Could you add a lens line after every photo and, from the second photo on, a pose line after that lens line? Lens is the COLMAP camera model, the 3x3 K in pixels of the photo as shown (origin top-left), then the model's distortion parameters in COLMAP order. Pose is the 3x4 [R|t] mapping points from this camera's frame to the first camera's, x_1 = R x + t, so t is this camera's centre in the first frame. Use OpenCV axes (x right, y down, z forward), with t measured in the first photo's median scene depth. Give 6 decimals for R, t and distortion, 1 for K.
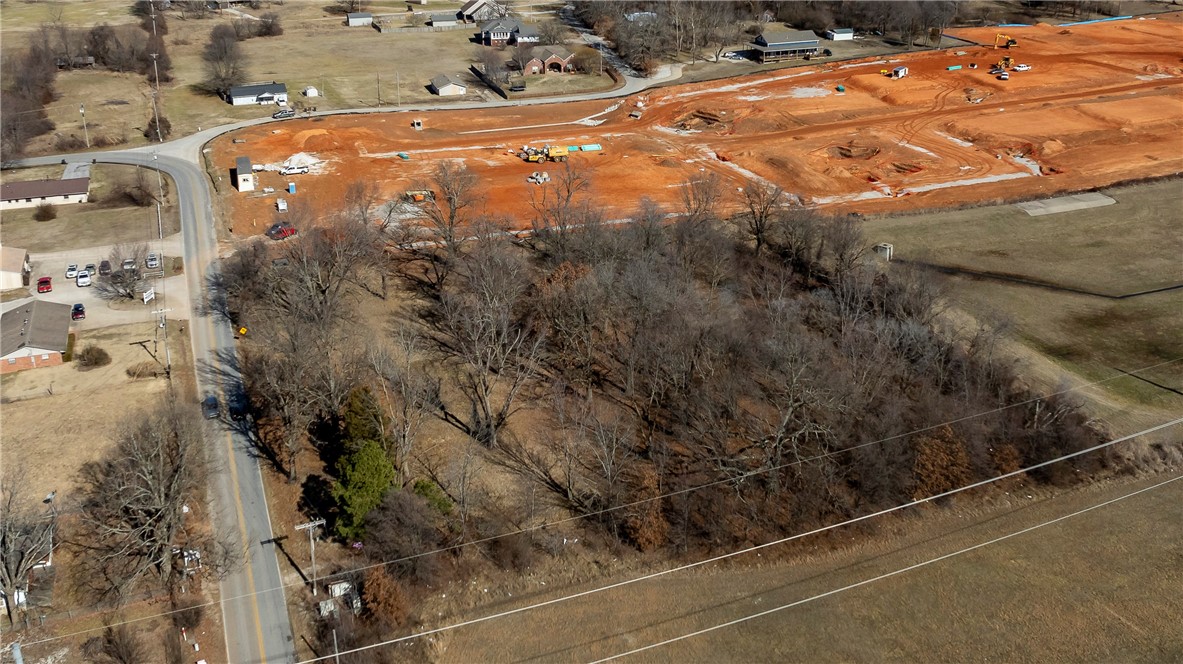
lens RADIAL K [[1195.2, 0, 622.8], [0, 1195.2, 331.6], [0, 0, 1]] dist [-0.005763, 0.001641]
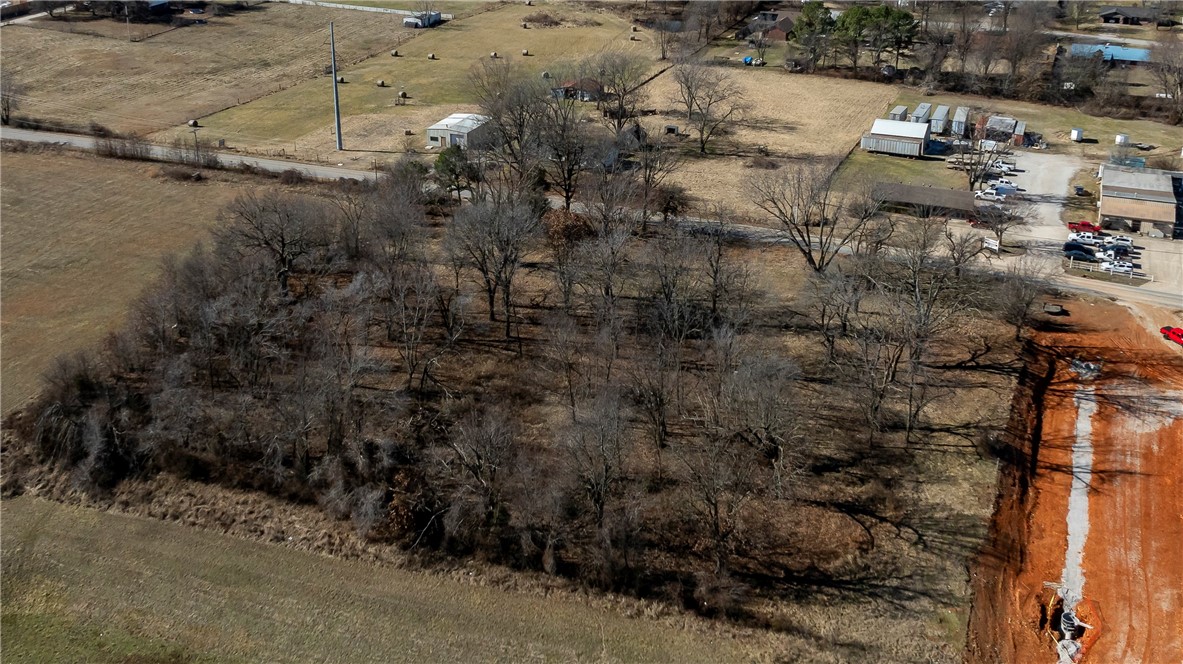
lens RADIAL K [[1234.4, 0, 605.6], [0, 1234.4, 329.3], [0, 0, 1]] dist [-0.008279, 0.016493]
pose [[-0.659232, 0.318915, -0.680960, 0.406418], [-0.307105, 0.712440, 0.630964, -0.394258], [0.686367, 0.625078, -0.371723, 0.884498]]
